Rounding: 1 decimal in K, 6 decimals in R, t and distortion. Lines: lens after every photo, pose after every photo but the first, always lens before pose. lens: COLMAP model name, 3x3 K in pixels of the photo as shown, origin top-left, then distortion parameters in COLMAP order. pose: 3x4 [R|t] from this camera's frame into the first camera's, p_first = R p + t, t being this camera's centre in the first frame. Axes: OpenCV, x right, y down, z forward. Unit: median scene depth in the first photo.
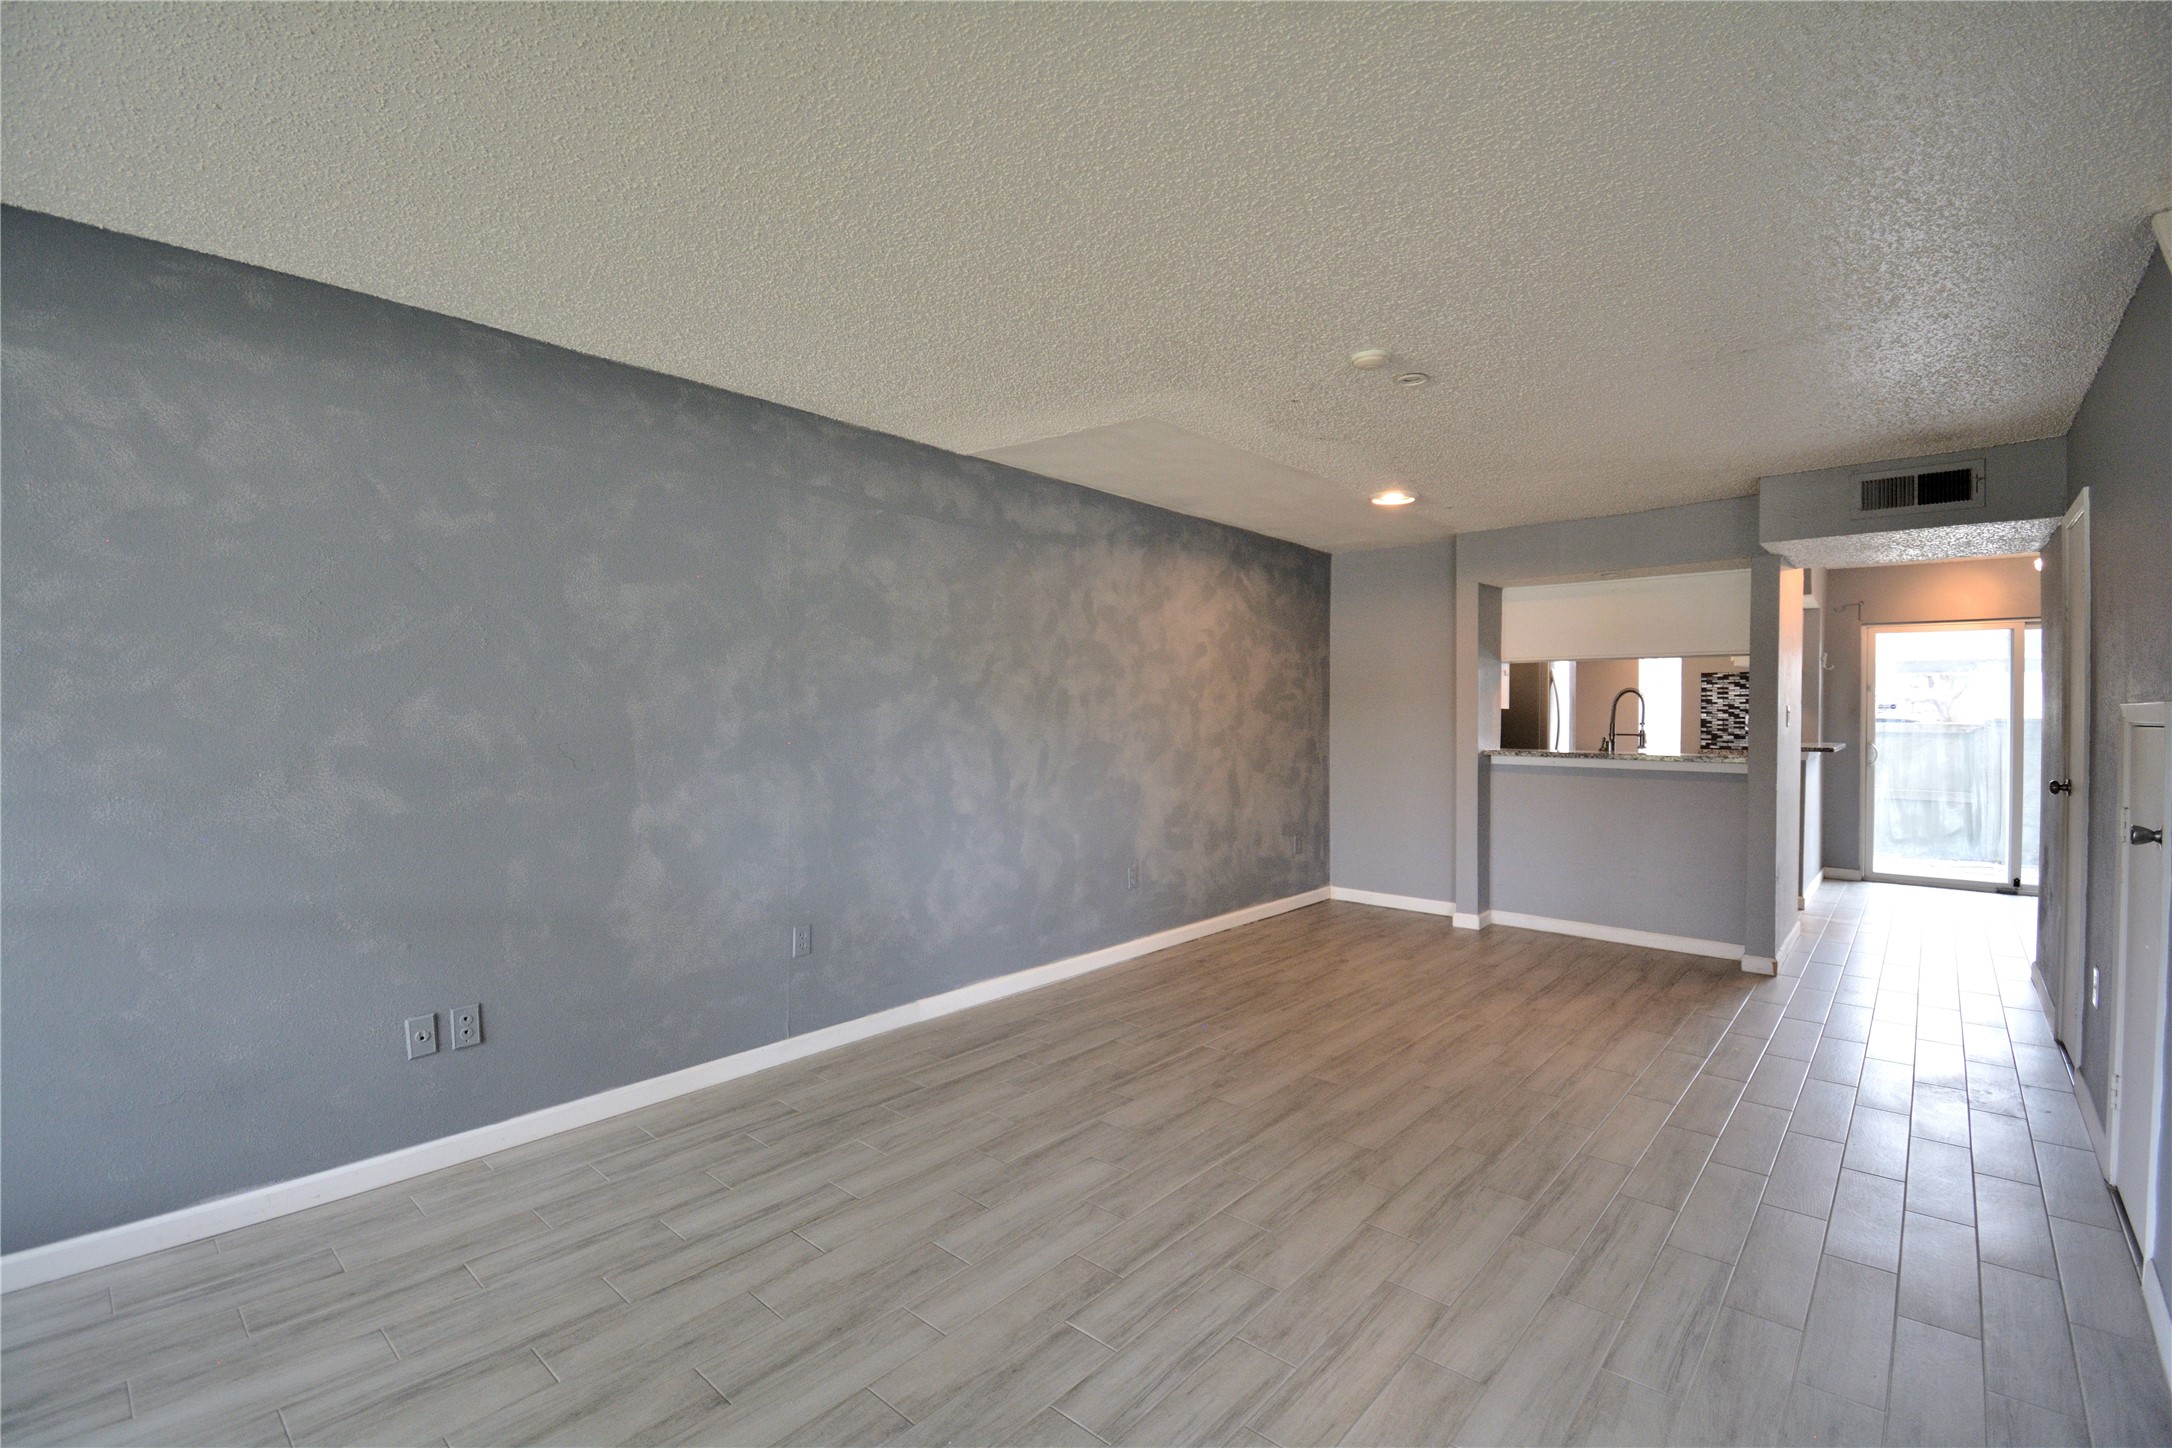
lens RADIAL K [[955.2, 0, 1086.0], [0, 955.2, 724.0], [0, 0, 1]] dist [0.000856, -0.000049]
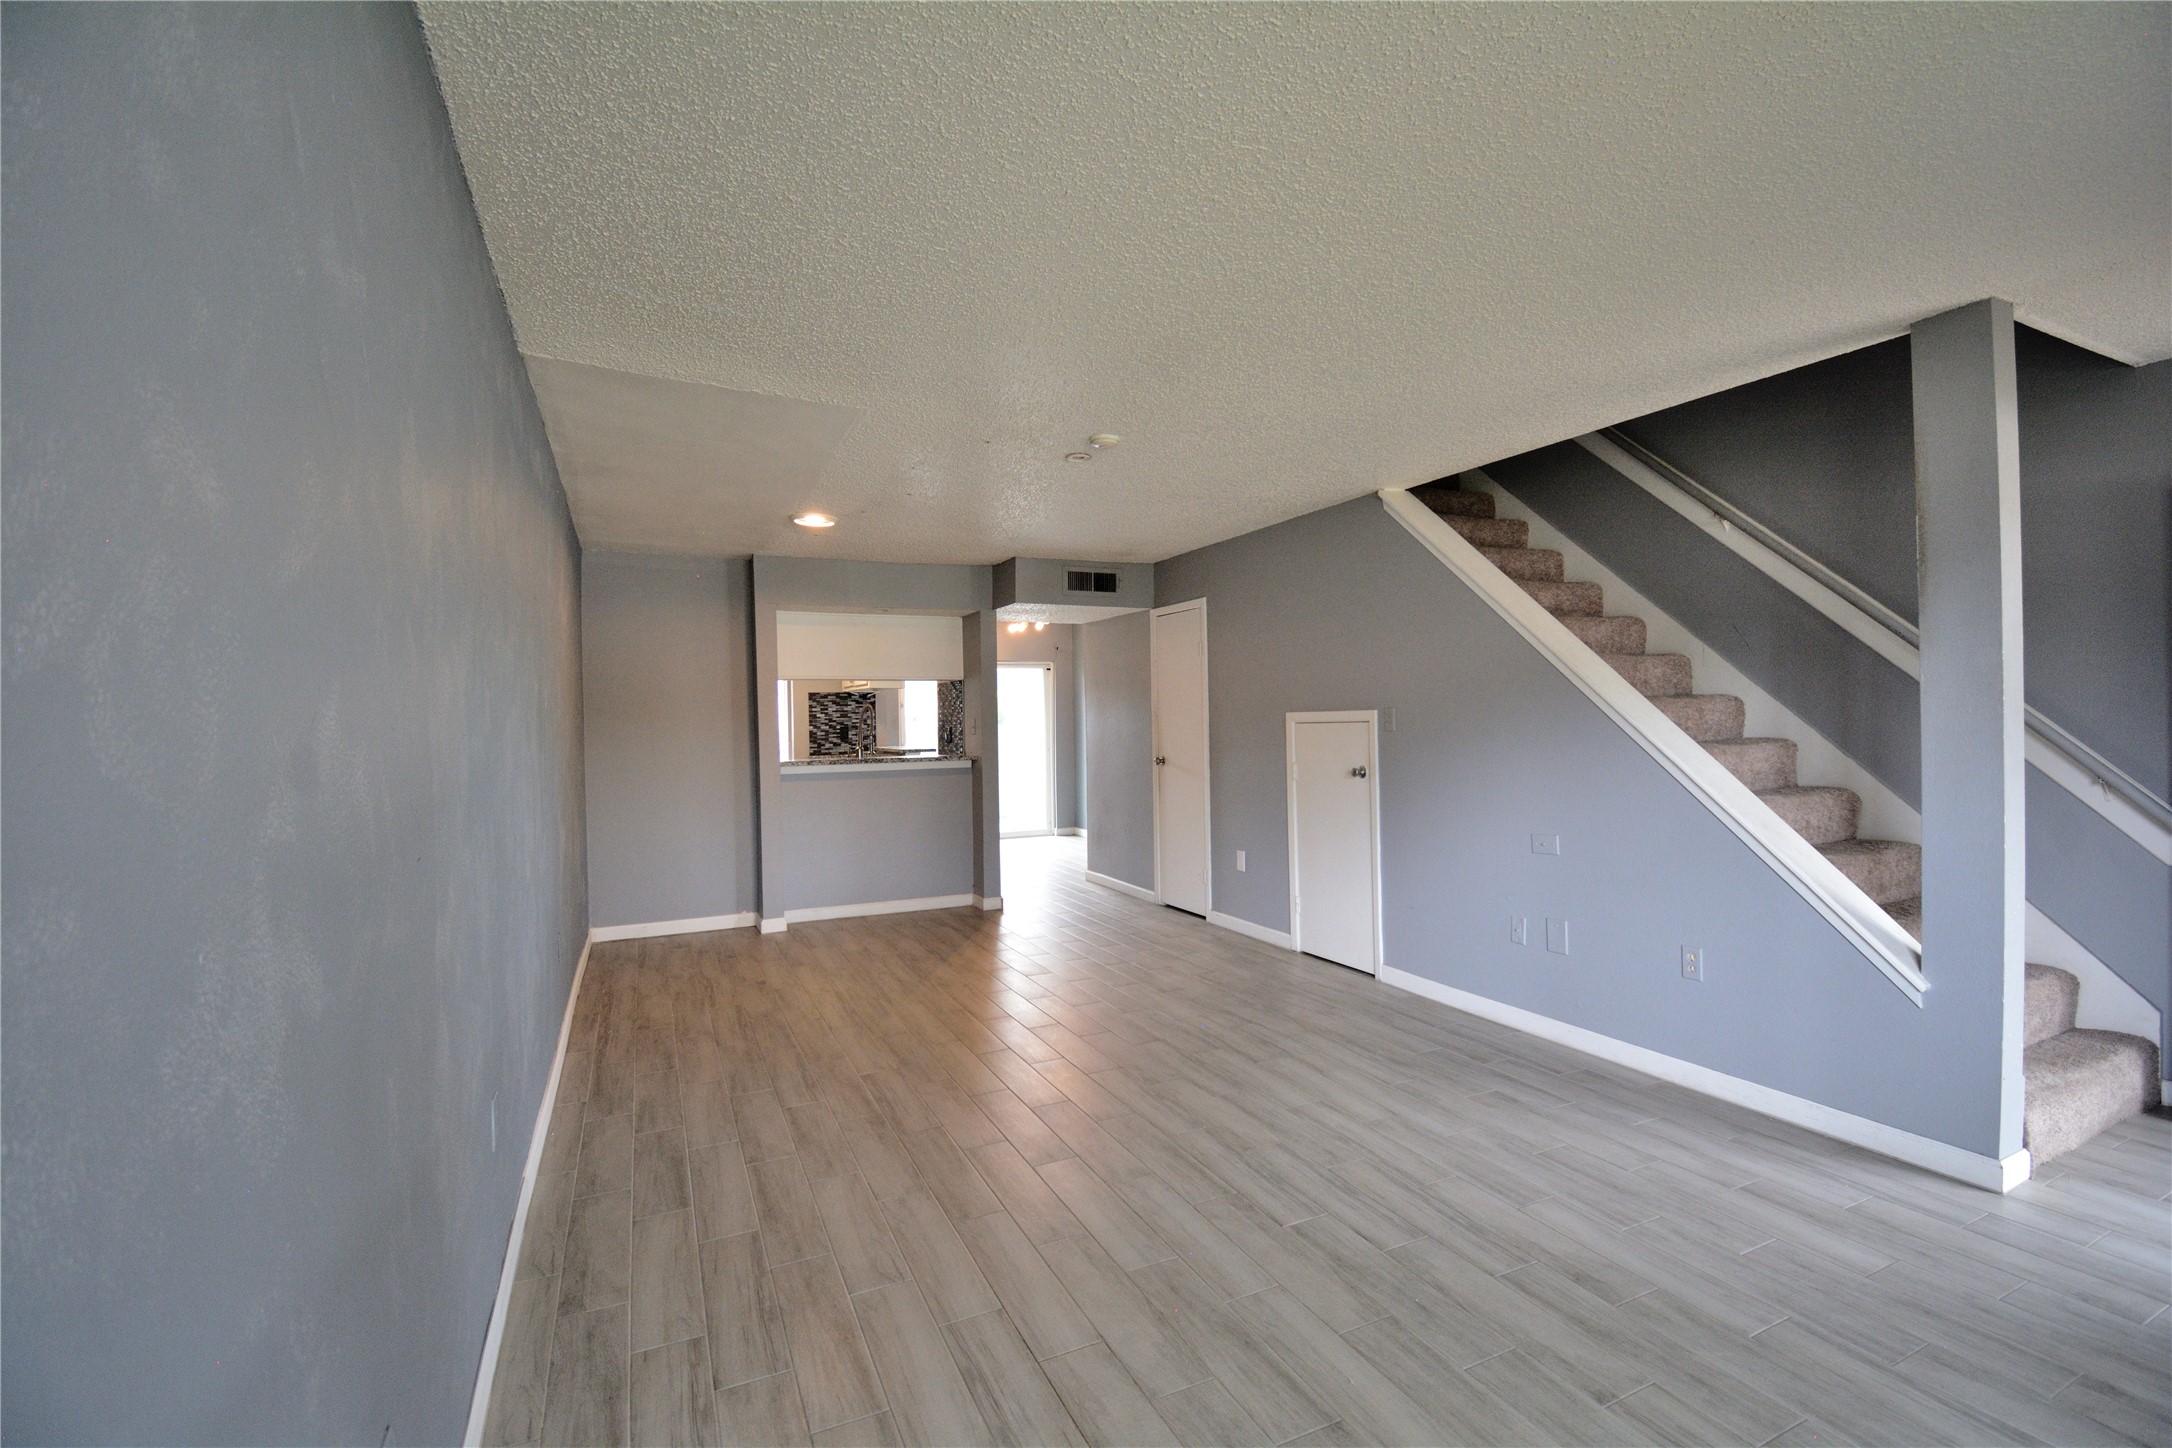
lens RADIAL K [[961.8, 0, 1086.0], [0, 961.8, 724.0], [0, 0, 1]] dist [-0.002574, -0.000456]
pose [[0.393973, -0.013865, 0.919017, -0.501748], [0.033141, 0.999450, 0.000871, -0.005441], [-0.918524, 0.030114, 0.394216, 0.302962]]
